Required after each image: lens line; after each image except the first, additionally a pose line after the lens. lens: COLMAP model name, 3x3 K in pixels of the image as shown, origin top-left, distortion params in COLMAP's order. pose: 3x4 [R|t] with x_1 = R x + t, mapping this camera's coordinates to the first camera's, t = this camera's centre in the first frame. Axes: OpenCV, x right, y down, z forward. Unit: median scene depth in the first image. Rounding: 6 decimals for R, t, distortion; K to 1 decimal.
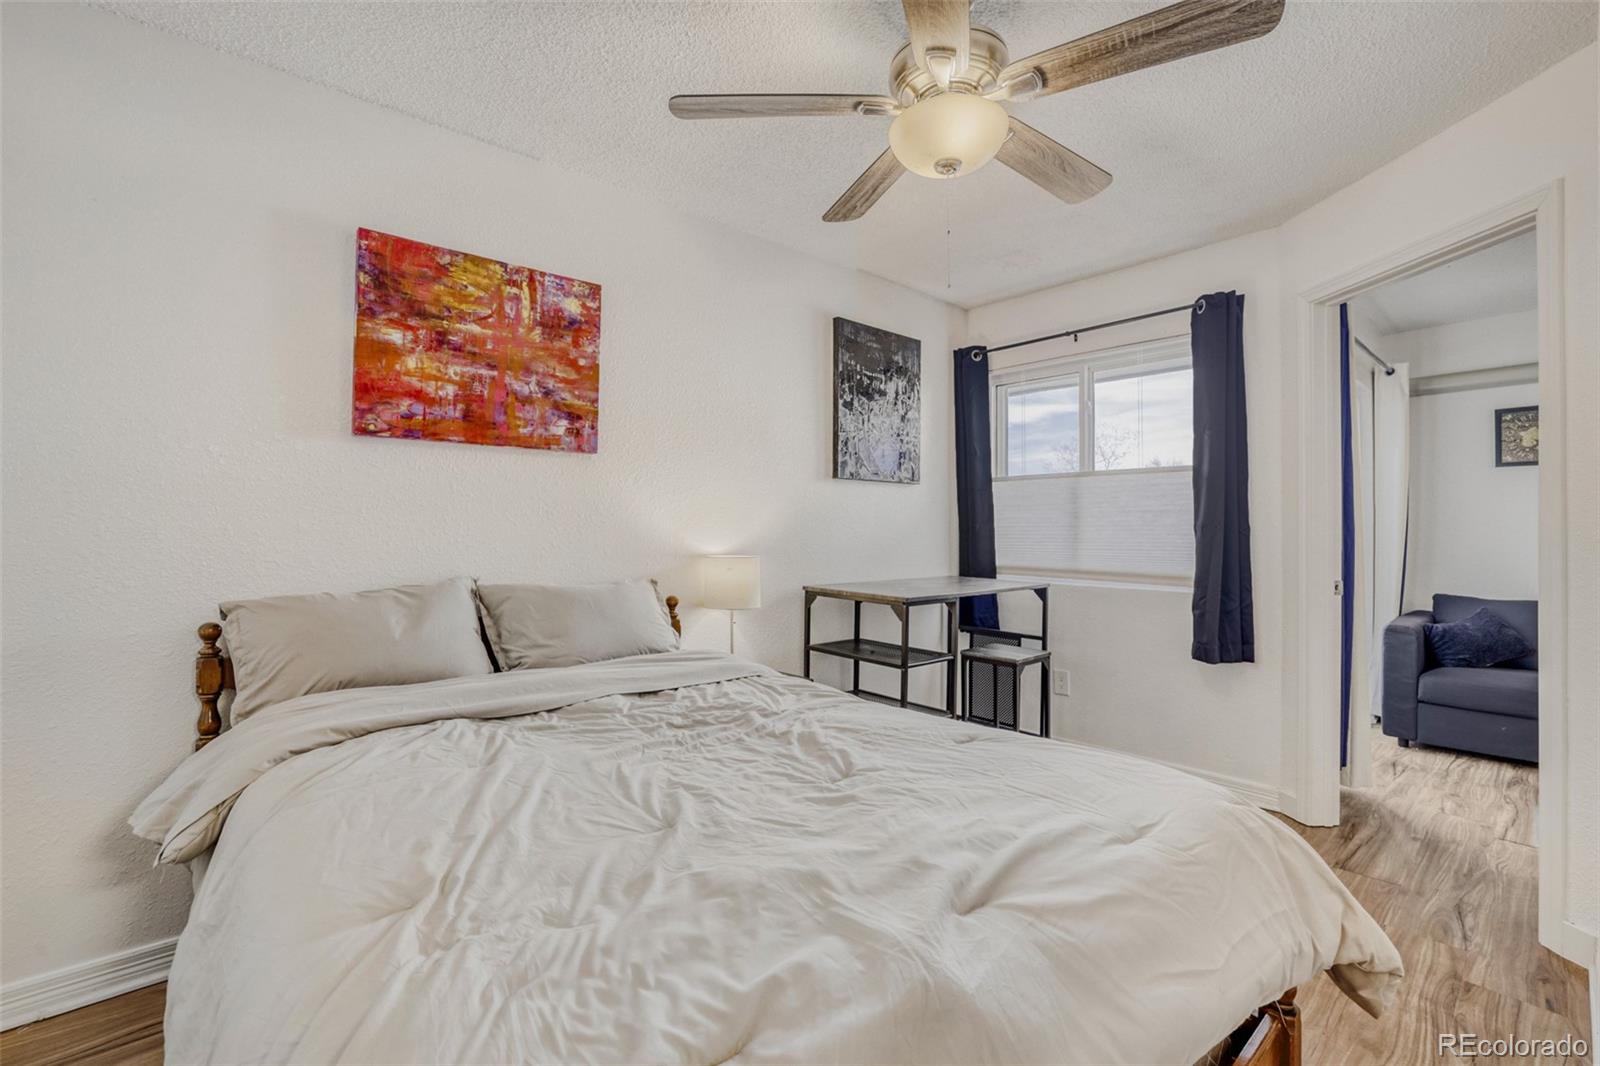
lens RADIAL K [[701.6, 0, 789.6], [0, 701.6, 541.6], [0, 0, 1]] dist [-0.040078, 0.013917]
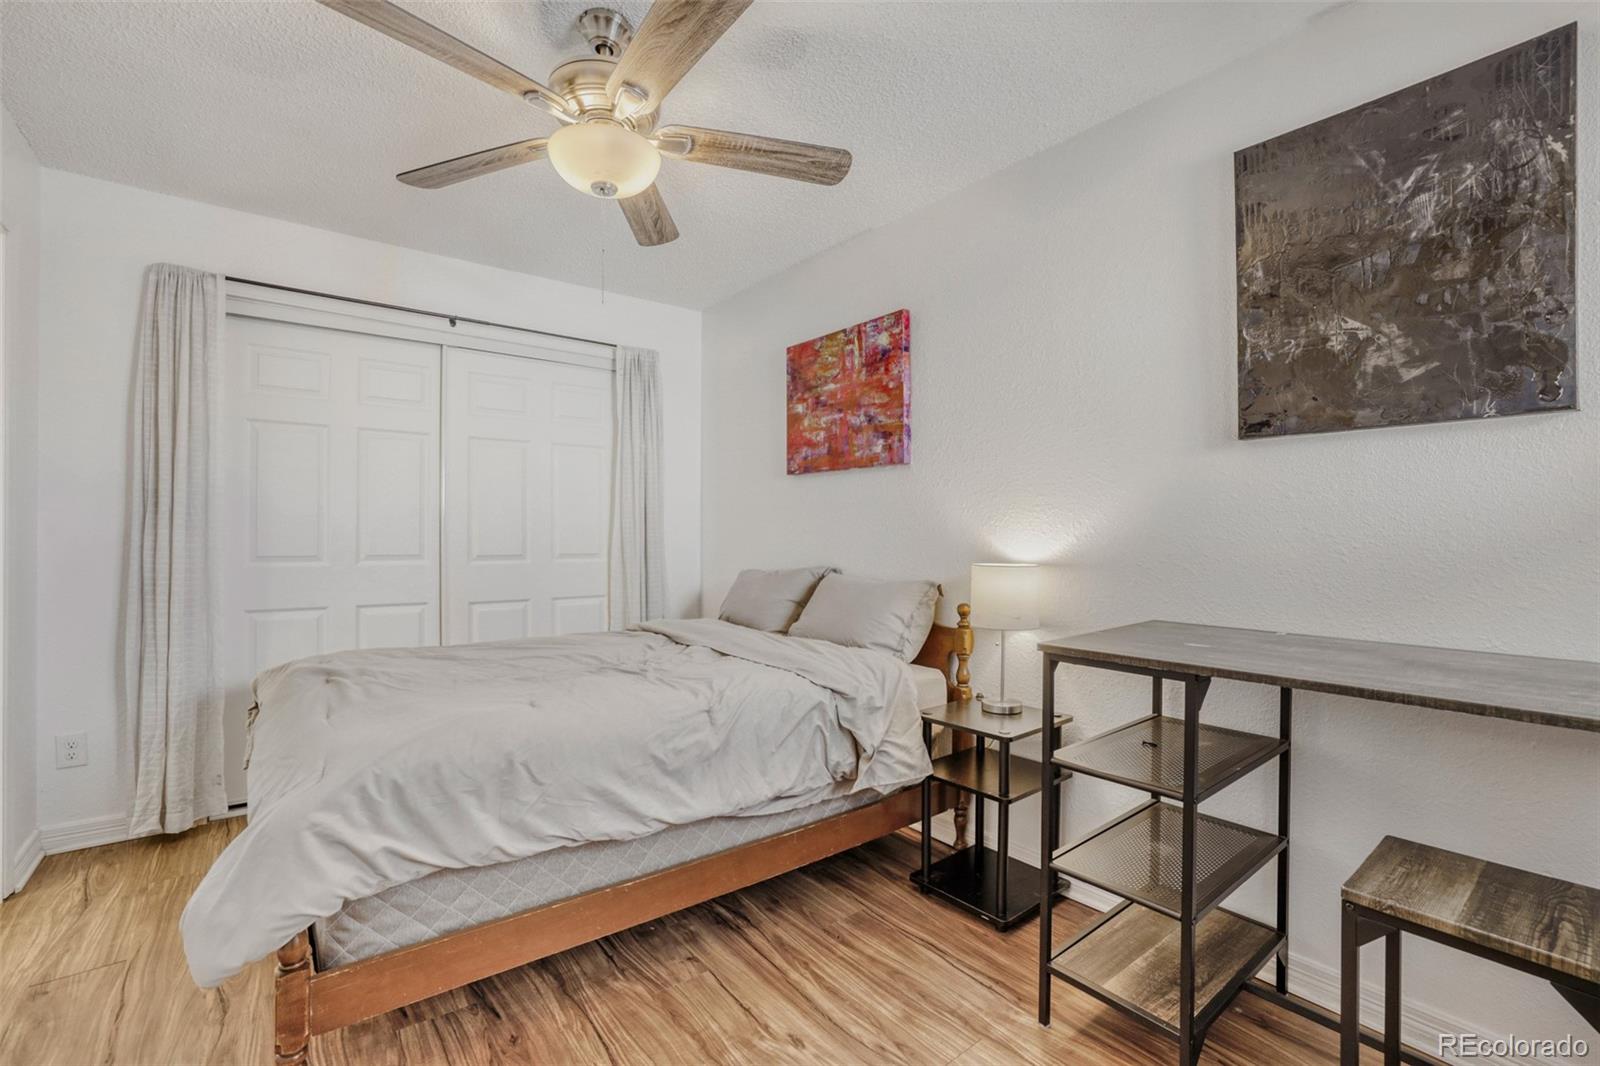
lens RADIAL K [[701.6, 0, 806.2], [0, 701.6, 522.1], [0, 0, 1]] dist [-0.040078, 0.013917]
pose [[-0.050976, -0.006538, -0.998678, 0.897982], [-0.011204, 0.999919, -0.005975, -0.029181], [0.998637, 0.010885, -0.051045, 0.988256]]
